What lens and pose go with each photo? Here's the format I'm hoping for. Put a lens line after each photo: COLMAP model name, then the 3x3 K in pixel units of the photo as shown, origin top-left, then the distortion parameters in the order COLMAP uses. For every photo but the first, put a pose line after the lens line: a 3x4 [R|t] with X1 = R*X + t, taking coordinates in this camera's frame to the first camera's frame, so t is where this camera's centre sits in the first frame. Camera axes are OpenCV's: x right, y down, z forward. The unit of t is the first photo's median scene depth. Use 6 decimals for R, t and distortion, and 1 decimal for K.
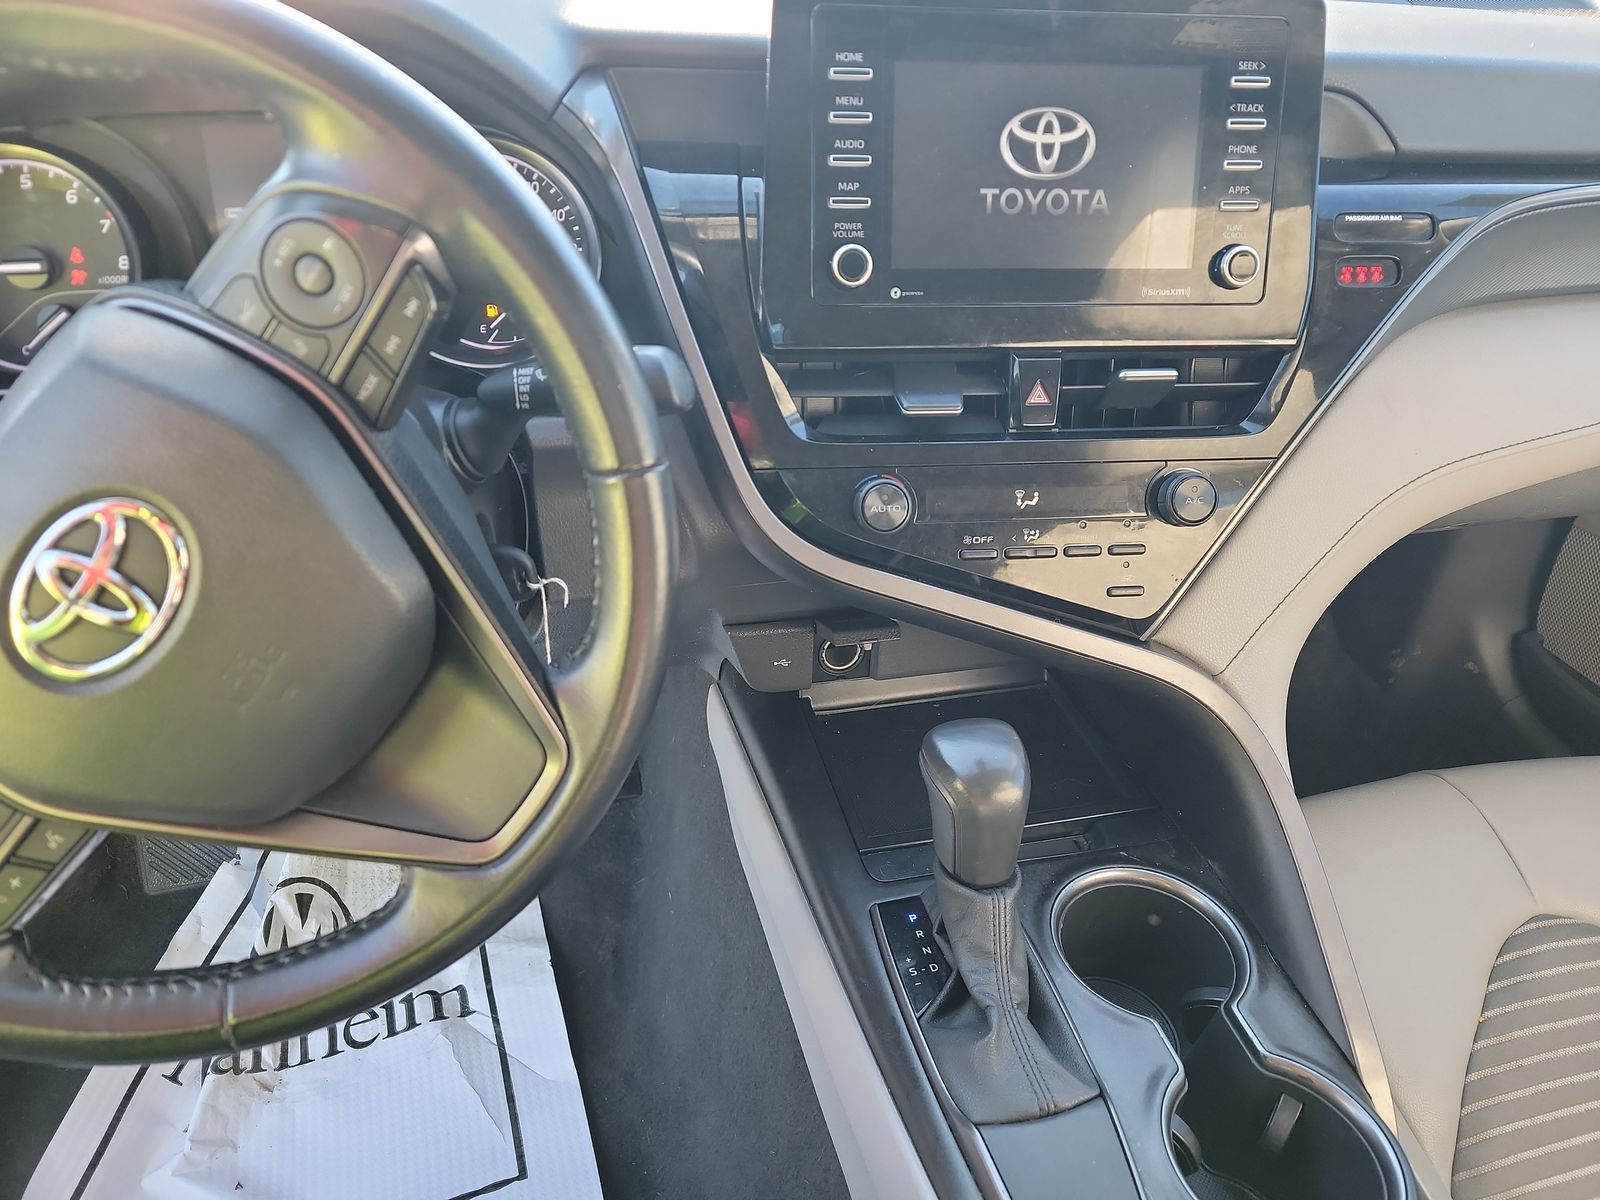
lens RADIAL K [[1111.2, 0, 796.0], [0, 1111.2, 611.9], [0, 0, 1]] dist [0.031498, -0.029558]
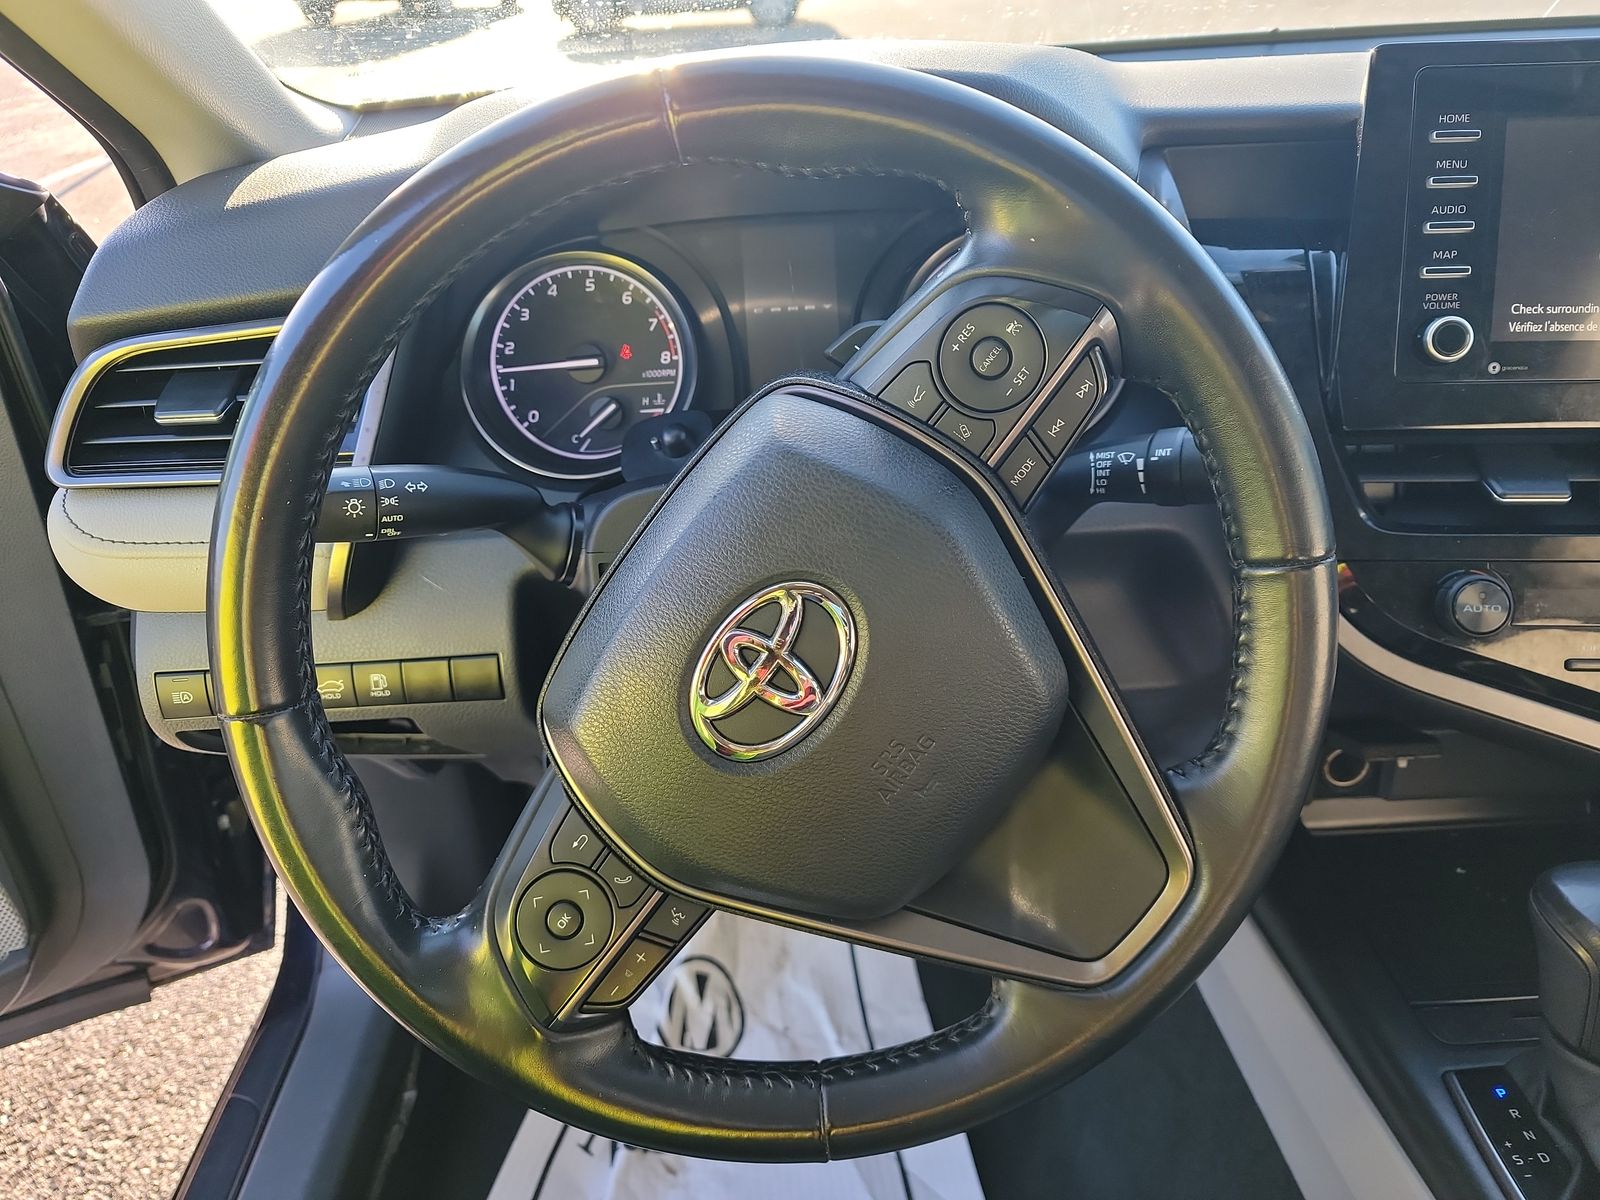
lens RADIAL K [[1111.2, 0, 750.8], [0, 1111.2, 594.3], [0, 0, 1]] dist [0.031498, -0.029558]
pose [[0.973922, 0.027555, -0.225203, -0.293135], [-0.048049, 0.995133, -0.086031, -0.000696], [0.221736, 0.094608, 0.970506, 0.015847]]
